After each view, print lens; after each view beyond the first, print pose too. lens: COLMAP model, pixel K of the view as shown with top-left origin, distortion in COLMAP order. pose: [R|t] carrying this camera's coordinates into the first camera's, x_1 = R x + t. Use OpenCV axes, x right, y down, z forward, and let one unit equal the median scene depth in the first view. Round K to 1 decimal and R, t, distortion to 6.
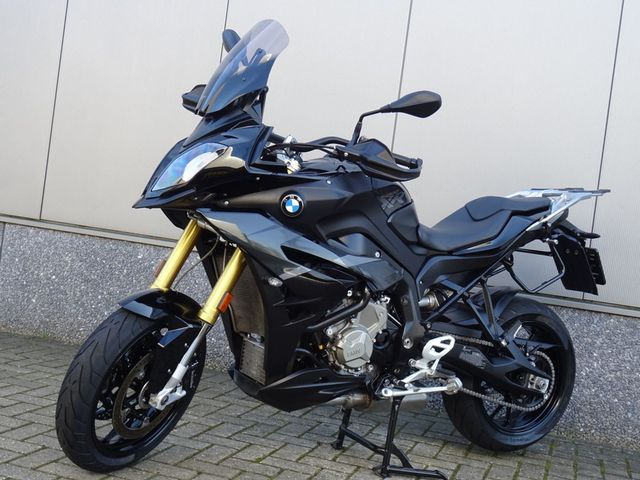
lens RADIAL K [[841.2, 0, 320.0], [0, 841.2, 240.0], [0, 0, 1]] dist [0.007917, 0.004680]
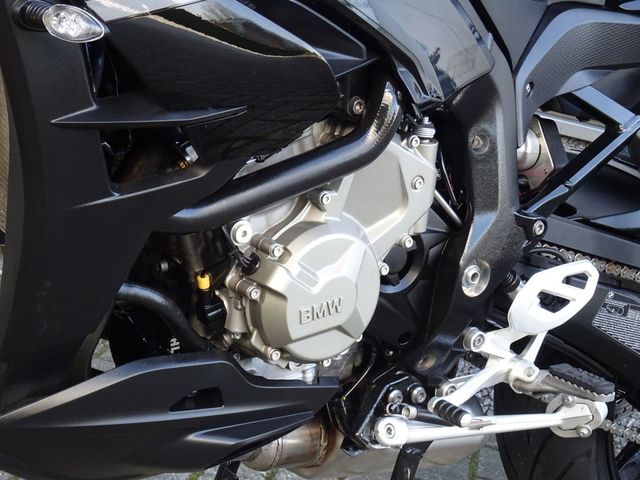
lens RADIAL K [[1367.4, 0, 320.0], [0, 1367.4, 240.0], [0, 0, 1]] dist [-0.009923, -0.037556]
pose [[0.980048, 0.068523, 0.186575, -0.045814], [-0.096285, 0.984874, 0.144056, 0.041500], [-0.173882, -0.159146, 0.971822, 0.526578]]
